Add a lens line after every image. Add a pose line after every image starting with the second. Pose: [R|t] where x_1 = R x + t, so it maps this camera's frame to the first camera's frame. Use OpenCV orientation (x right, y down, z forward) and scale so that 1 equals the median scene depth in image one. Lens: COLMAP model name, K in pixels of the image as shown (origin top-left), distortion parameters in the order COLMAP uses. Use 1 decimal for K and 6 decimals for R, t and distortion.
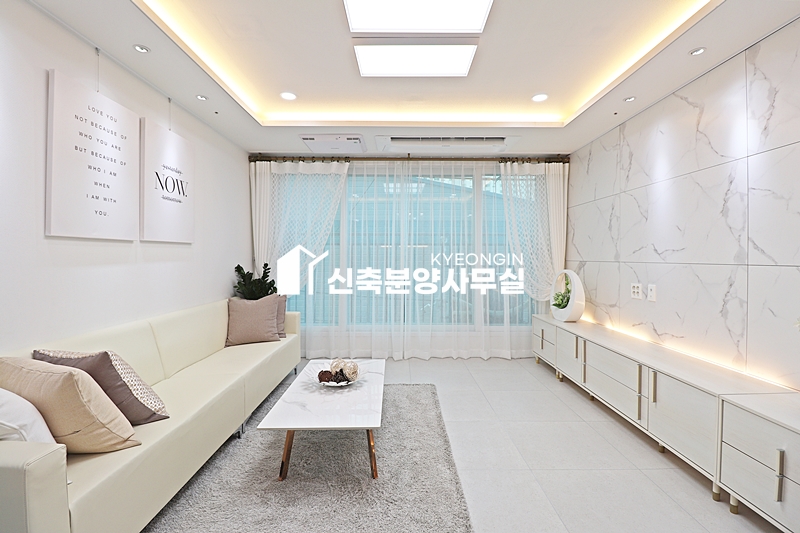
lens RADIAL K [[371.5, 0, 400.7], [0, 371.5, 257.4], [0, 0, 1]] dist [-0.005871, -0.009038]
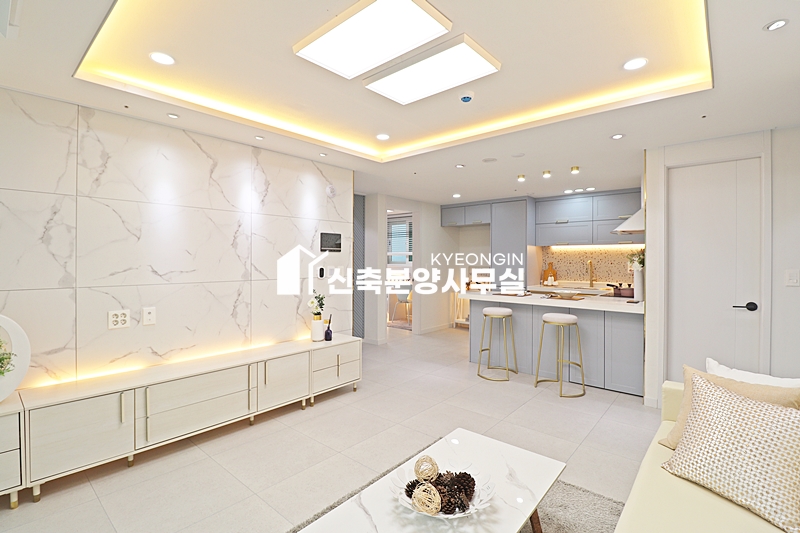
lens RADIAL K [[371.5, 0, 396.4], [0, 371.5, 264.7], [0, 0, 1]] dist [-0.005871, -0.009038]
pose [[-0.745078, -0.015824, 0.666789, -0.529485], [-0.004752, 0.999819, 0.018417, -0.069956], [-0.666960, 0.010553, -0.745019, 1.538536]]
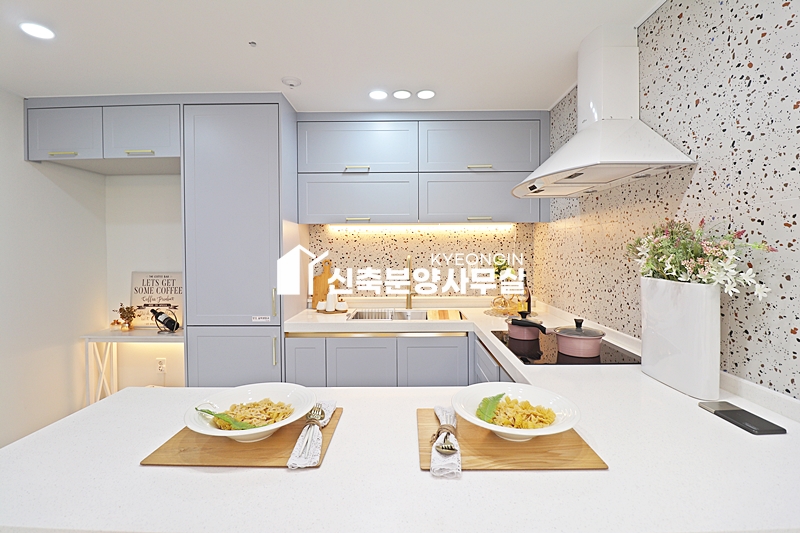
lens RADIAL K [[371.5, 0, 404.0], [0, 371.5, 260.3], [0, 0, 1]] dist [-0.005871, -0.009038]
pose [[-0.999993, 0.000133, 0.003730, 0.147354], [0.000230, 0.999666, 0.025860, -0.073321], [-0.003725, 0.025861, -0.999659, 0.094470]]
